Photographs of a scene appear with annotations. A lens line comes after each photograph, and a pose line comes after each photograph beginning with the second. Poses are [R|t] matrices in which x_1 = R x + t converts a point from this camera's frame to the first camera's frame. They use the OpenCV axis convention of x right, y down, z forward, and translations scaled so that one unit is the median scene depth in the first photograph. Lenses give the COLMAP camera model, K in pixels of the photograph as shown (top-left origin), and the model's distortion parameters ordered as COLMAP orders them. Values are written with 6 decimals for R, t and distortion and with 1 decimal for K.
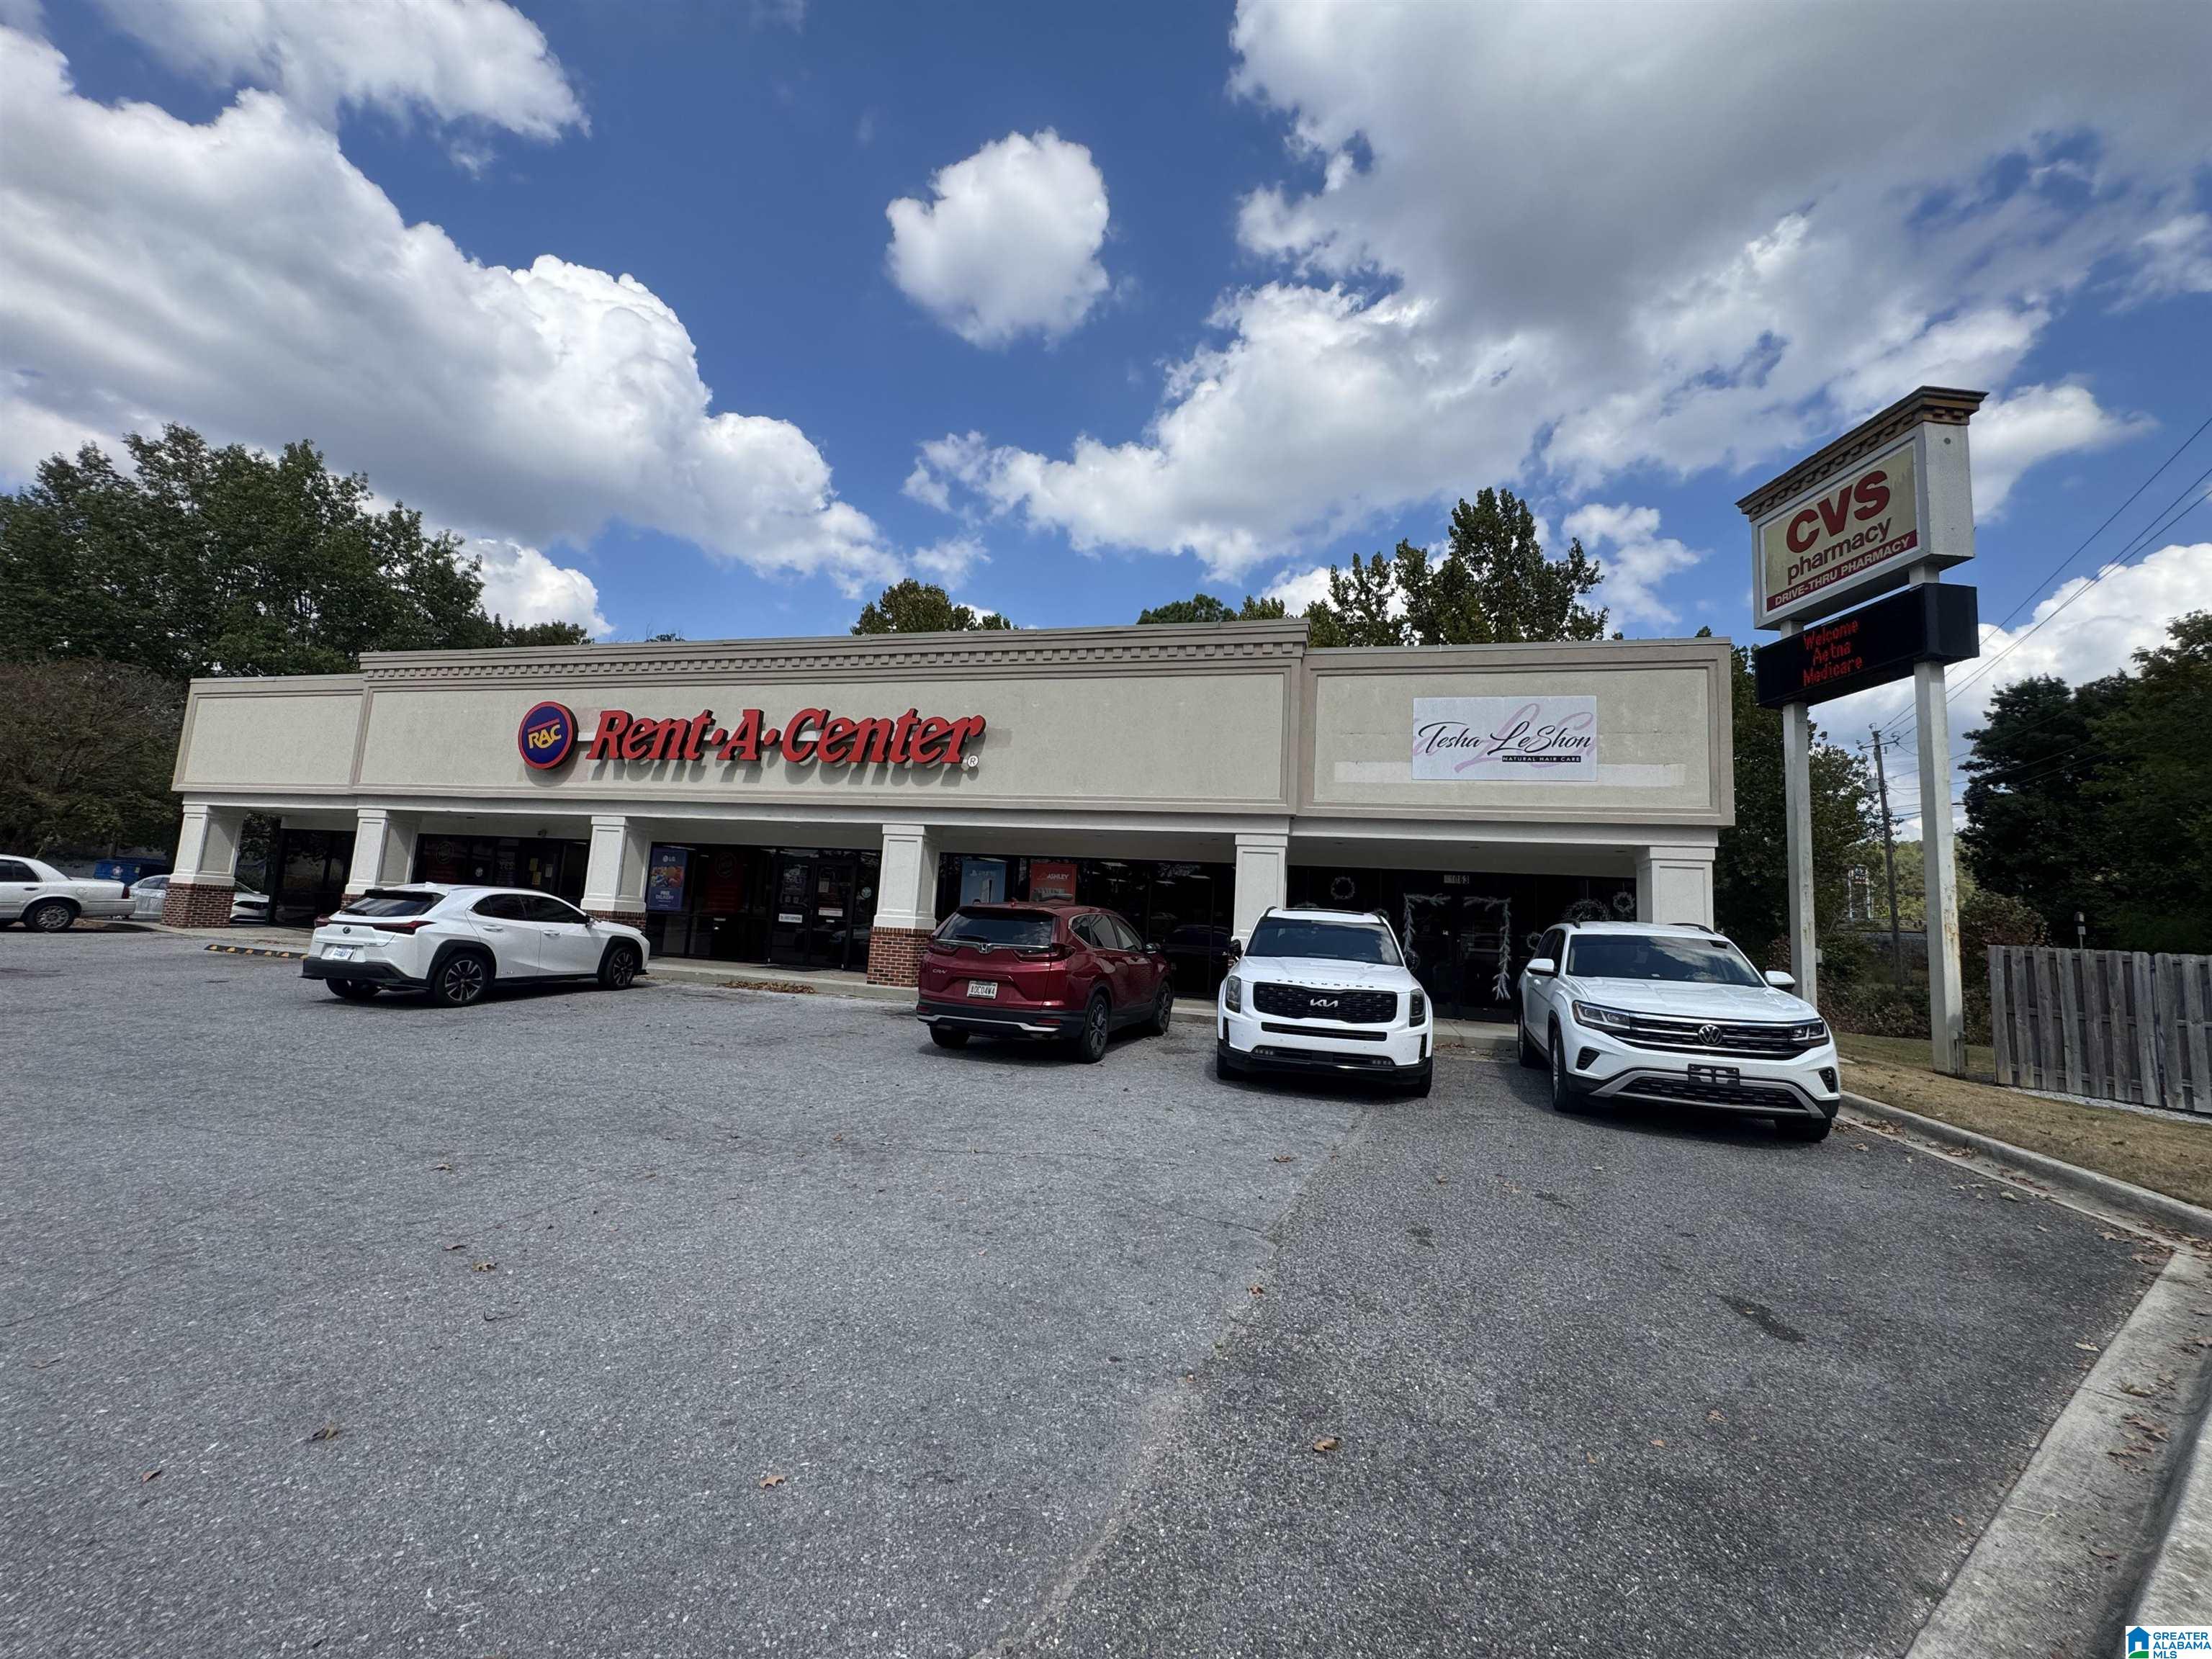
lens RADIAL K [[871.8, 0, 1109.7], [0, 871.8, 826.6], [0, 0, 1]] dist [0.011443, 0.000217]
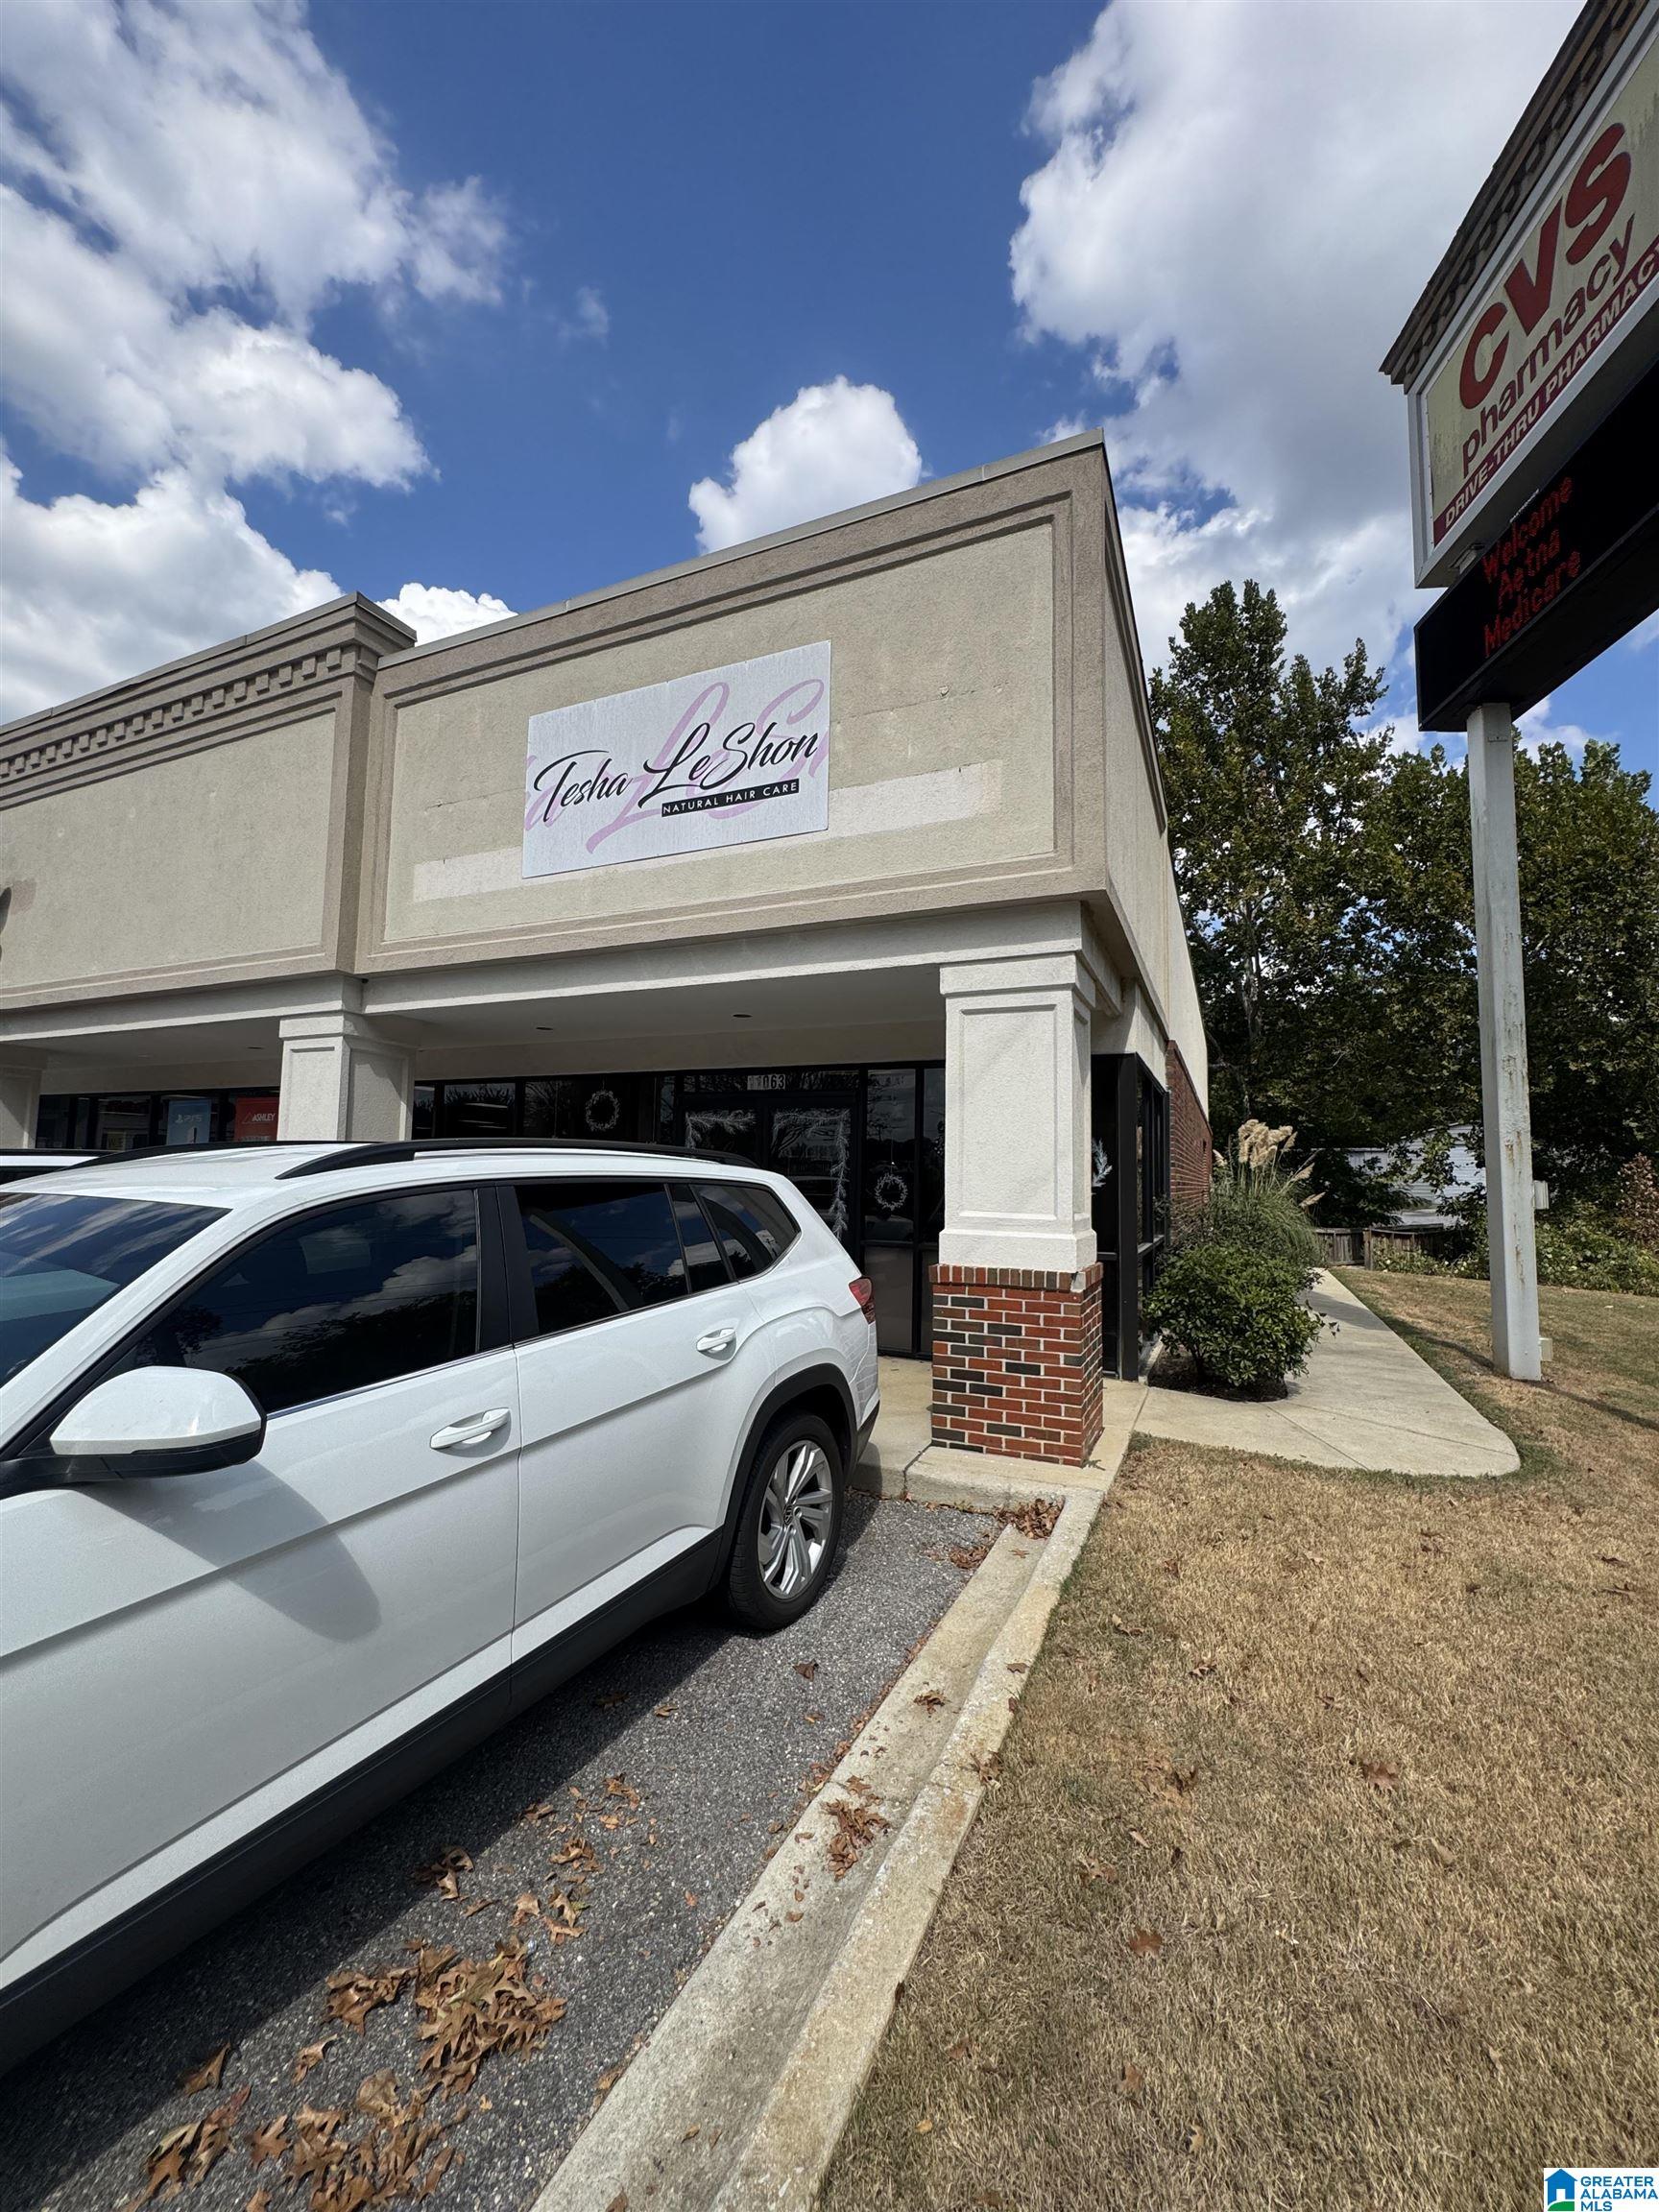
lens RADIAL K [[871.8, 0, 830.2], [0, 871.8, 1092.3], [0, 0, 1]] dist [0.011443, 0.000217]
pose [[0.986006, -0.056678, -0.156781, 0.505167], [0.058832, 0.998226, 0.009132, 0.062112], [0.155985, -0.018228, 0.987591, 0.460047]]
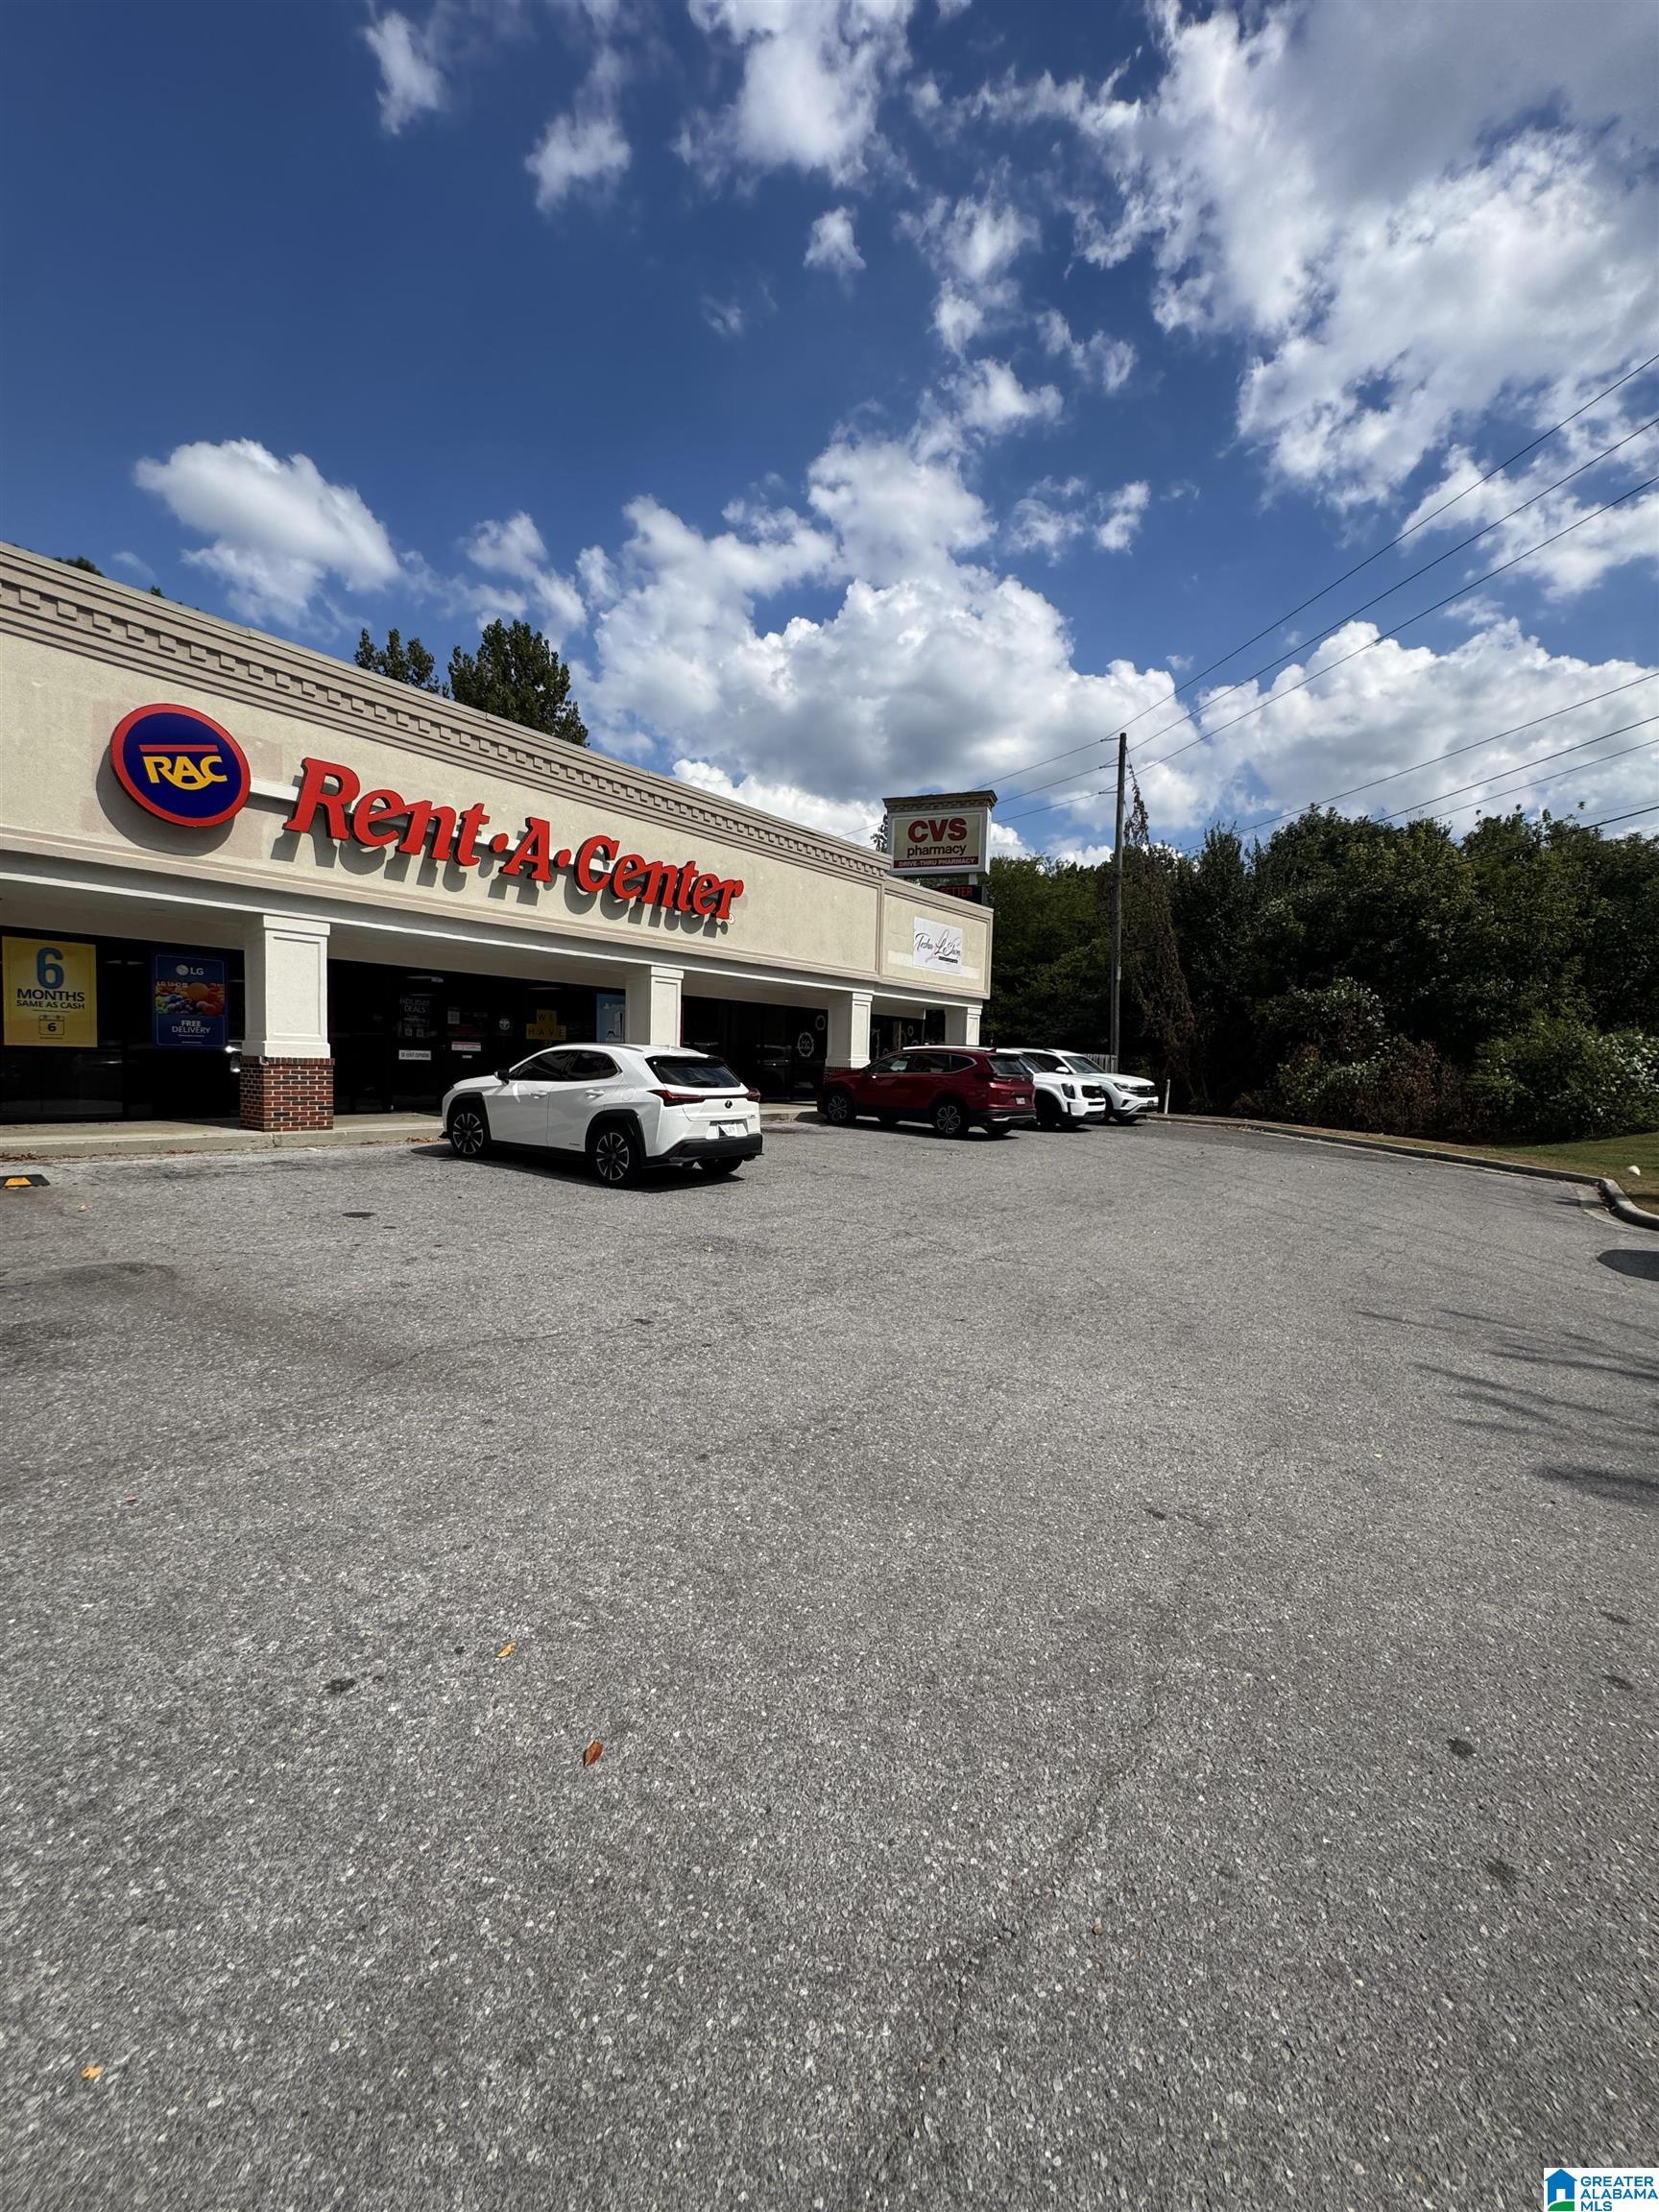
lens RADIAL K [[871.8, 0, 829.3], [0, 871.8, 1120.8], [0, 0, 1]] dist [0.011443, 0.000217]
pose [[0.398097, -0.111886, 0.910494, -1.148560], [-0.114856, 0.978644, 0.170480, -0.024284], [-0.910124, -0.172443, 0.376745, 0.379261]]
